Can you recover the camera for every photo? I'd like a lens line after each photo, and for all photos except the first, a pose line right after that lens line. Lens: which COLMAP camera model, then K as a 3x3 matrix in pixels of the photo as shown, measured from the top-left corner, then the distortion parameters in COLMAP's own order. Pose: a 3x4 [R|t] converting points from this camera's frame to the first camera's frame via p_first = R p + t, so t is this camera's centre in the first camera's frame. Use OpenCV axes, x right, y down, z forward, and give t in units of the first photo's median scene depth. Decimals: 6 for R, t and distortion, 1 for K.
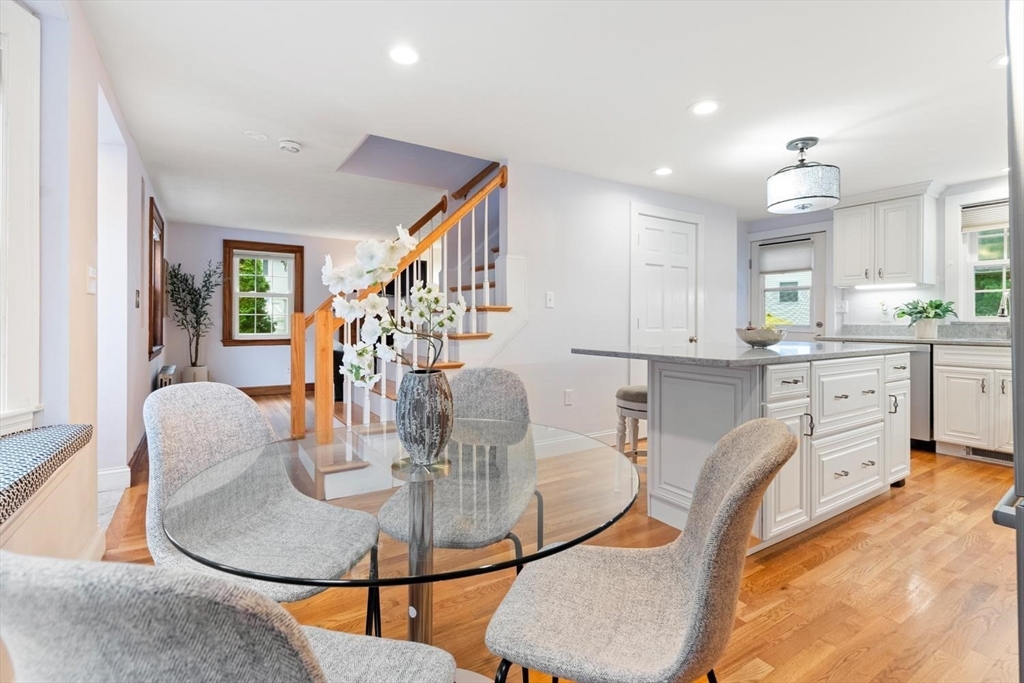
lens RADIAL K [[474.2, 0, 509.4], [0, 474.2, 315.4], [0, 0, 1]] dist [0.003025, -0.000076]
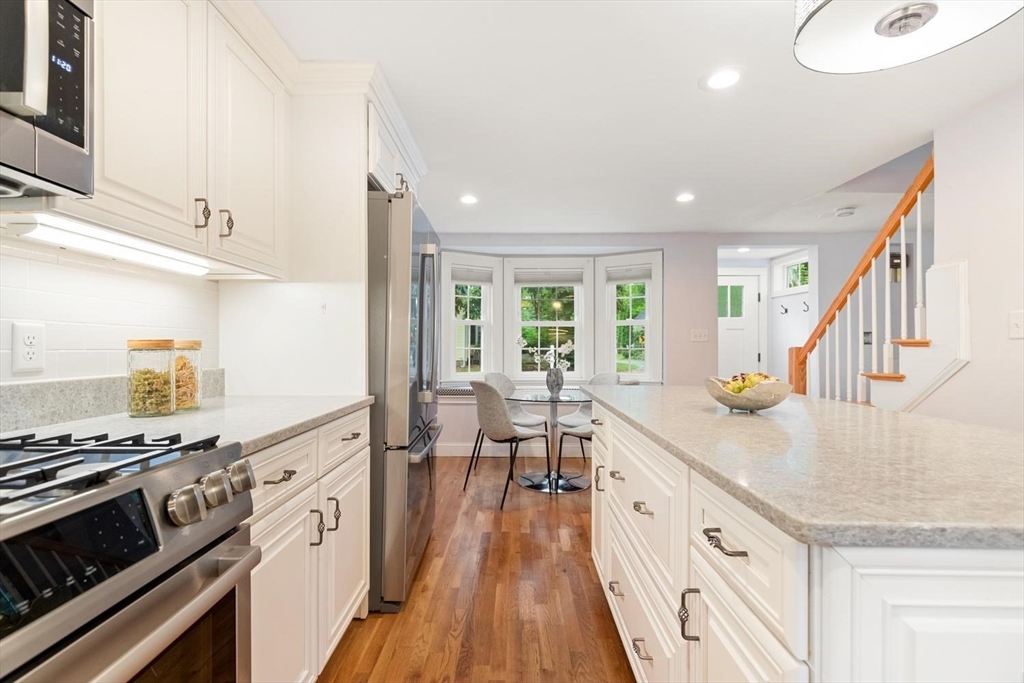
lens RADIAL K [[461.0, 0, 508.2], [0, 461.0, 344.9], [0, 0, 1]] dist [0.004638, -0.000091]
pose [[-0.552844, -0.003963, -0.833276, 0.845045], [0.003240, 0.999971, -0.006905, -0.007545], [0.833279, -0.006517, -0.552815, 0.777671]]
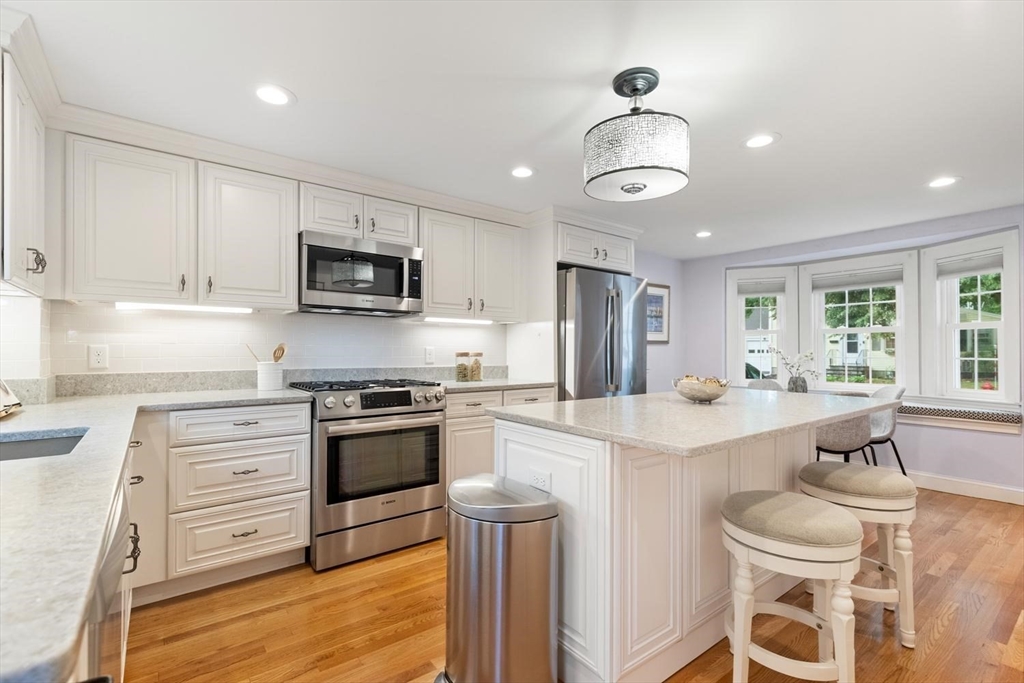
lens RADIAL K [[467.1, 0, 512.0], [0, 467.1, 341.5], [0, 0, 1]] dist [0.019486, -0.000354]
pose [[-0.996351, -0.004962, -0.085201, 0.678181], [-0.002608, 0.999613, -0.027712, -0.011186], [0.085305, -0.027389, -0.995978, 1.310136]]
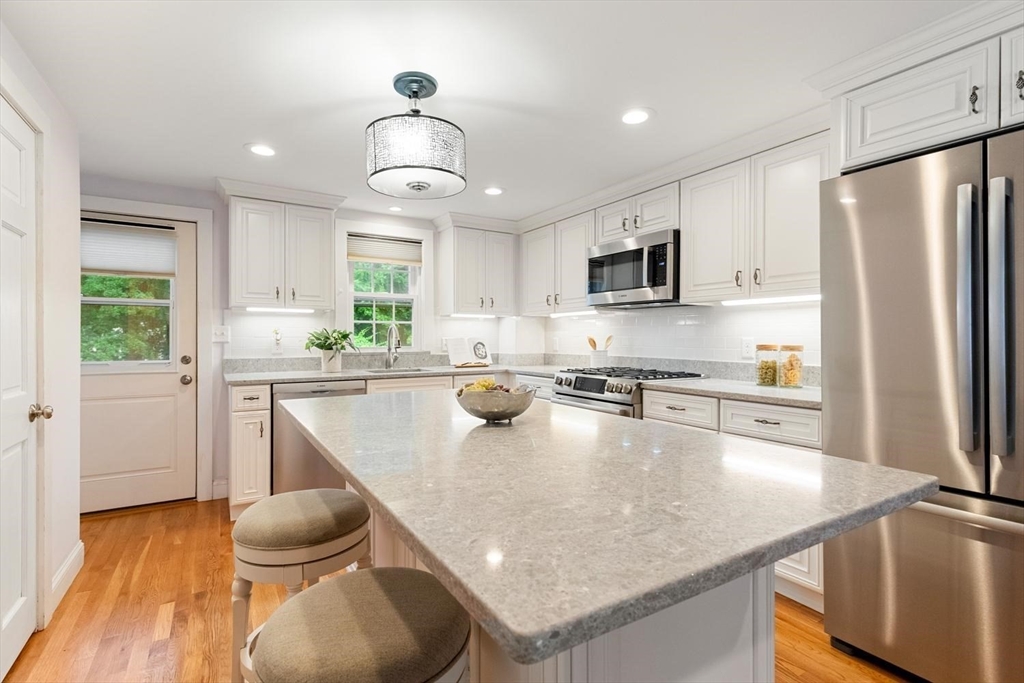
lens RADIAL K [[483.3, 0, 508.2], [0, 483.3, 339.8], [0, 0, 1]] dist [0.001481, -0.000029]
pose [[0.028921, -0.003844, 0.999574, -0.022403], [-0.009560, 0.999946, 0.004122, -0.021569], [-0.999536, -0.009676, 0.028882, 0.703513]]
